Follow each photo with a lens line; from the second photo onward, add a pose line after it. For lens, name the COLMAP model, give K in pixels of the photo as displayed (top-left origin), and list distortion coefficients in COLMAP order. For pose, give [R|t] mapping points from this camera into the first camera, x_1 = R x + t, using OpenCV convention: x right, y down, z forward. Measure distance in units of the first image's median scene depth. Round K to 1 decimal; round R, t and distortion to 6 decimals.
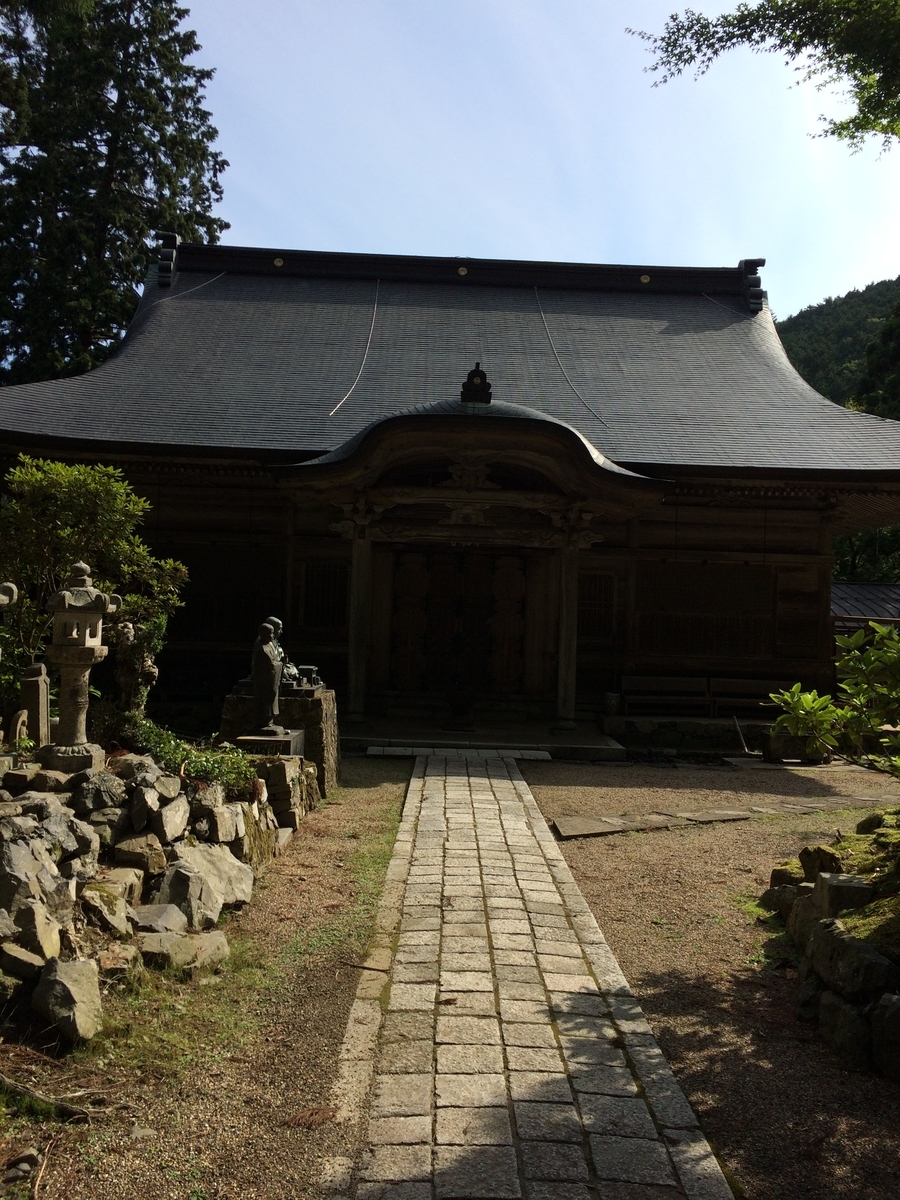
lens RADIAL K [[1010.2, 0, 450.1], [0, 1010.2, 600.4], [0, 0, 1]] dist [0.020235, 0.002581]
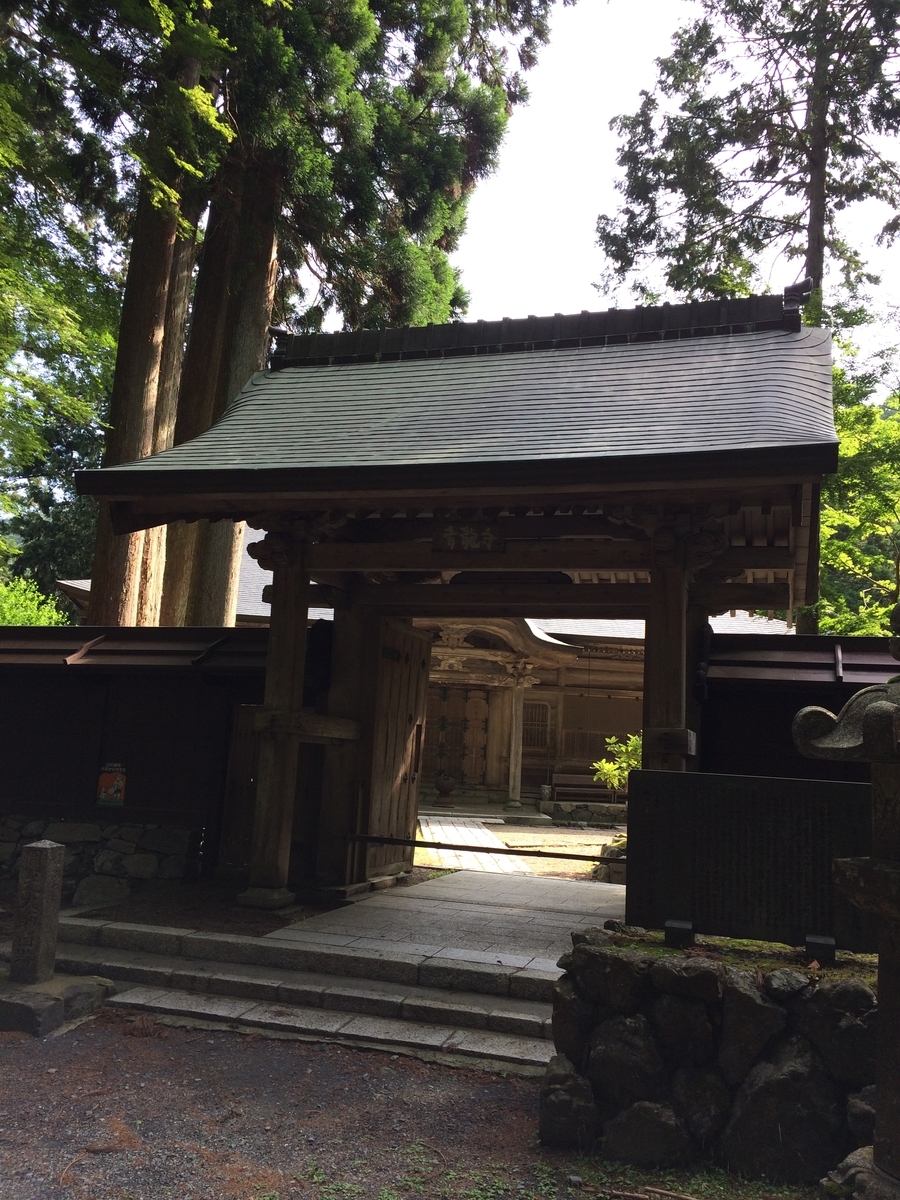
lens RADIAL K [[1010.2, 0, 449.9], [0, 1010.2, 598.7], [0, 0, 1]] dist [0.020235, 0.002581]
pose [[0.998711, 0.023437, 0.045012, -0.056231], [-0.018126, 0.993205, -0.114958, -0.007066], [-0.047401, 0.113994, 0.992350, -0.524743]]
